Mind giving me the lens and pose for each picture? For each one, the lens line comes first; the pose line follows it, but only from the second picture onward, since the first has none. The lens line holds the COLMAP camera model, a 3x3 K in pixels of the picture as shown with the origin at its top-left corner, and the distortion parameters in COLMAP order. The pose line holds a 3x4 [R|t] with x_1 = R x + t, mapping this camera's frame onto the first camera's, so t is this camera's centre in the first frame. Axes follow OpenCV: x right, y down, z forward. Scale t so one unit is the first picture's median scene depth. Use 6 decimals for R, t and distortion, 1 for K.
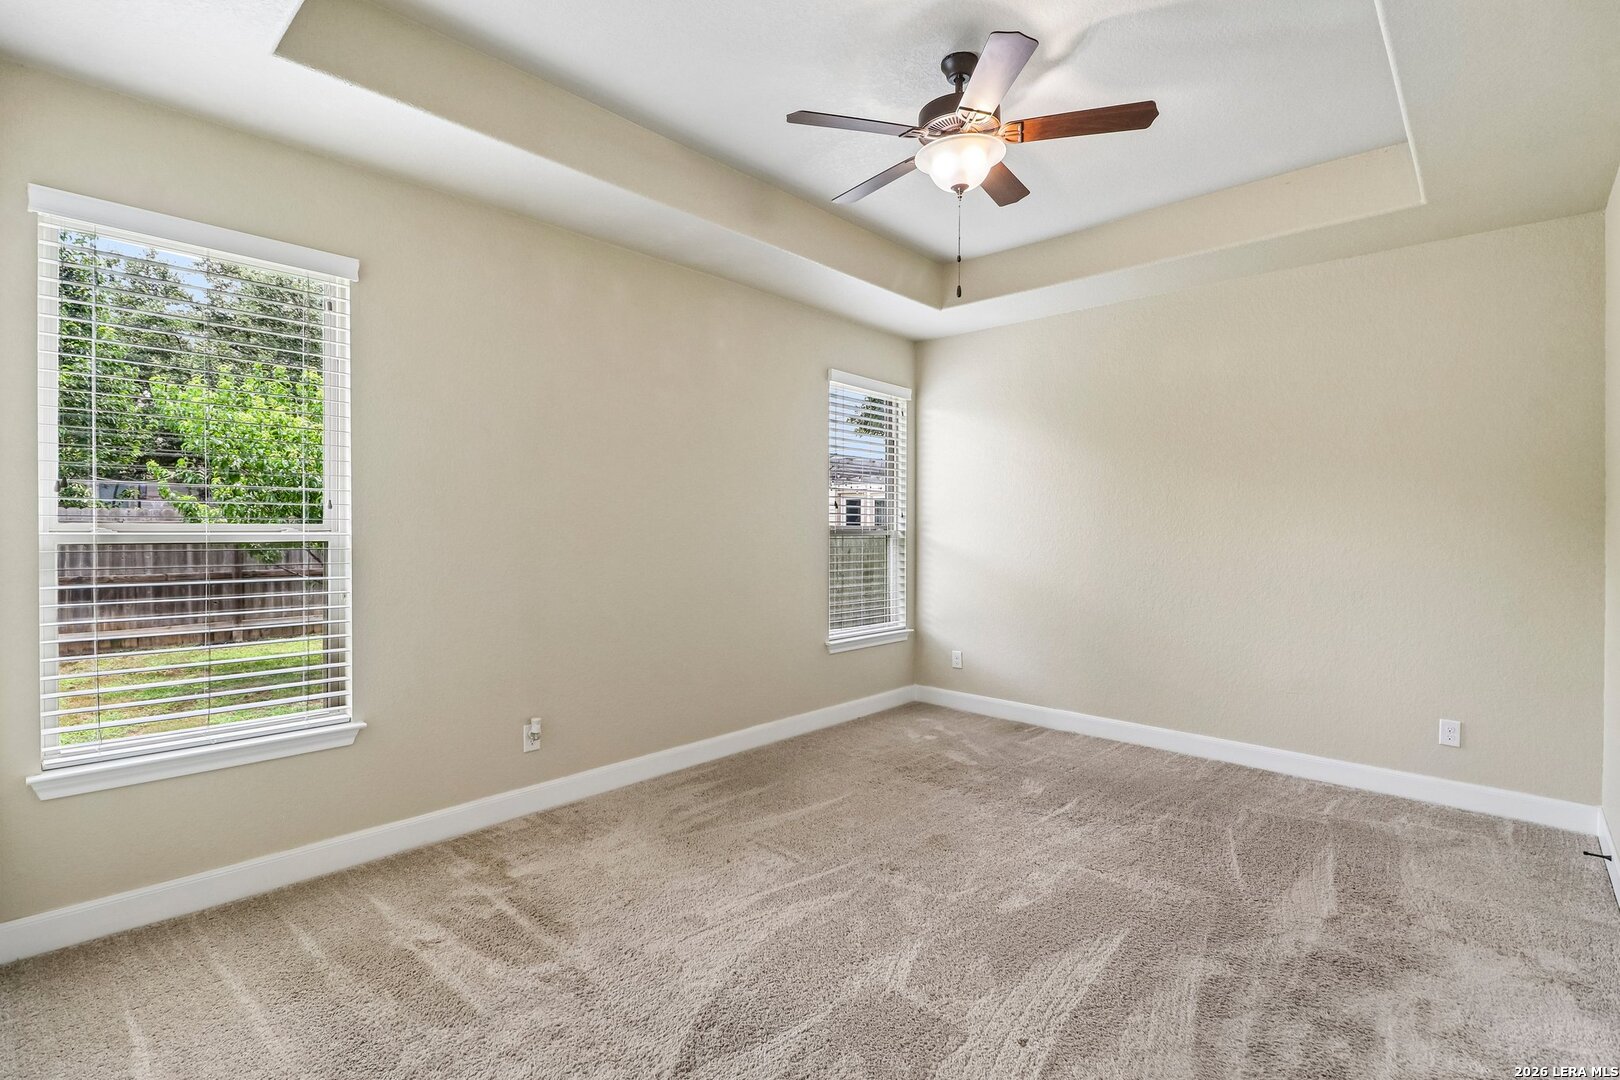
lens RADIAL K [[747.1, 0, 809.4], [0, 747.1, 535.2], [0, 0, 1]] dist [-0.001766, -0.005618]
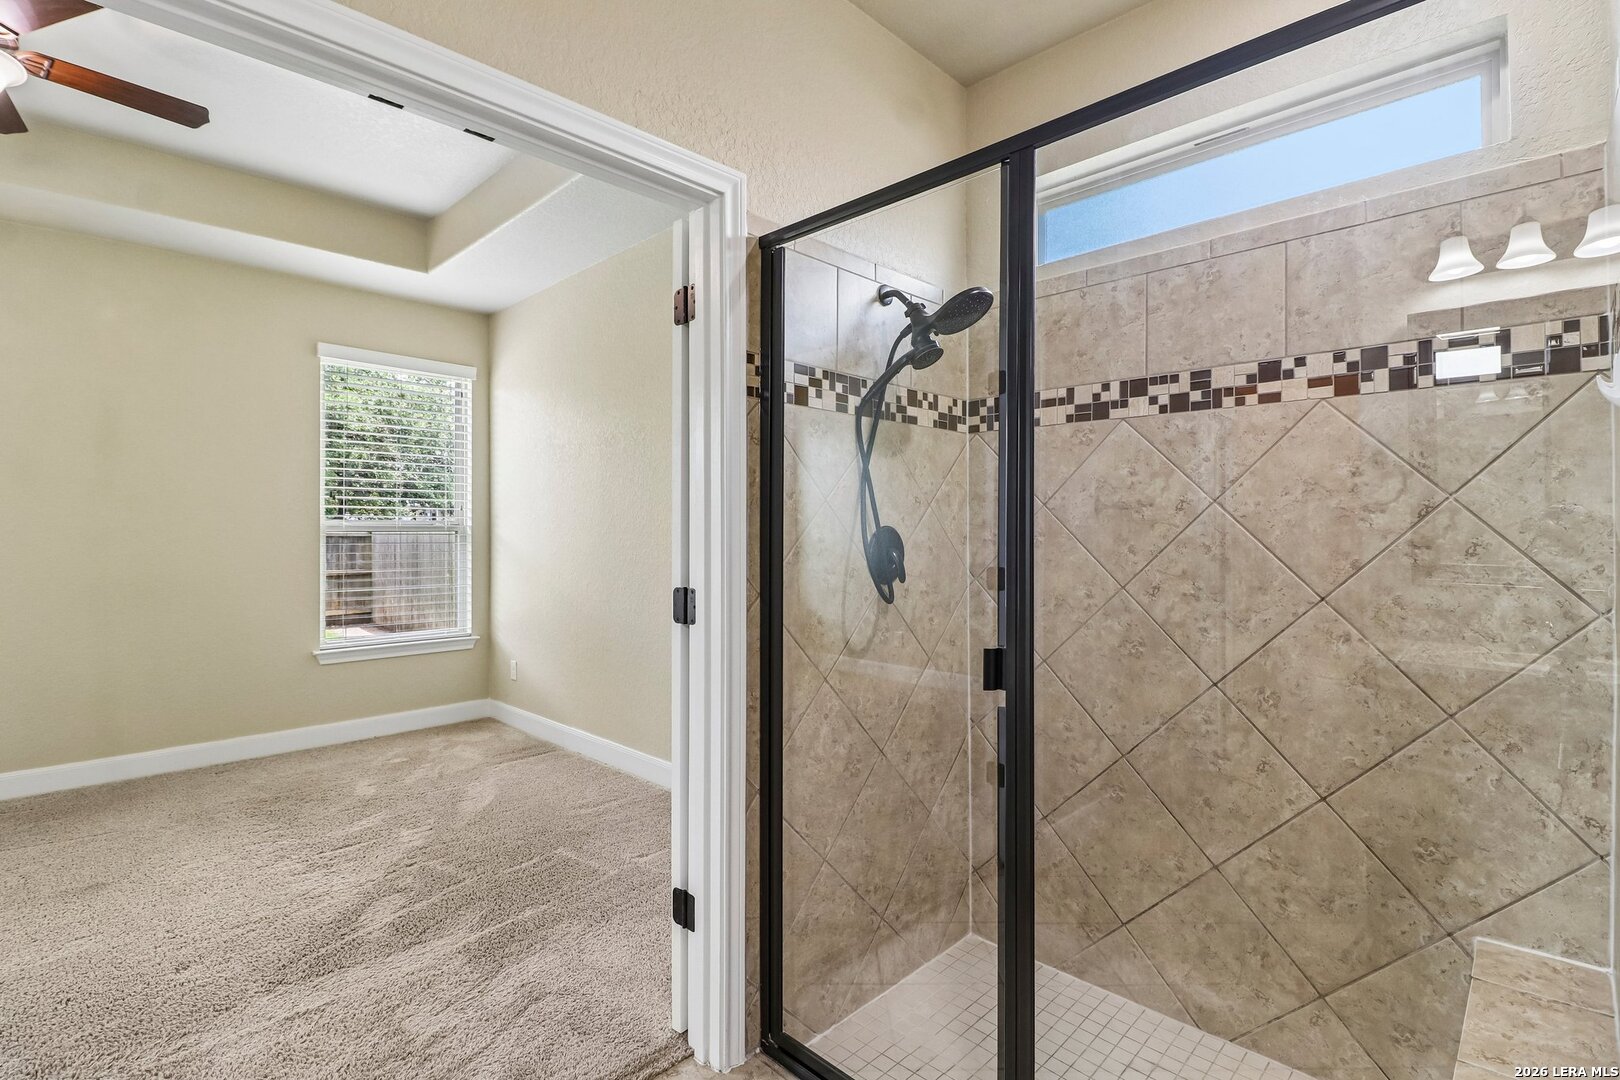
lens RADIAL K [[747.1, 0, 810.3], [0, 747.1, 539.5], [0, 0, 1]] dist [-0.001766, -0.005618]
pose [[0.999737, -0.007986, -0.021504, 0.612759], [0.007908, 0.999962, -0.003712, 0.018188], [0.021533, 0.003541, 0.999762, 0.125722]]
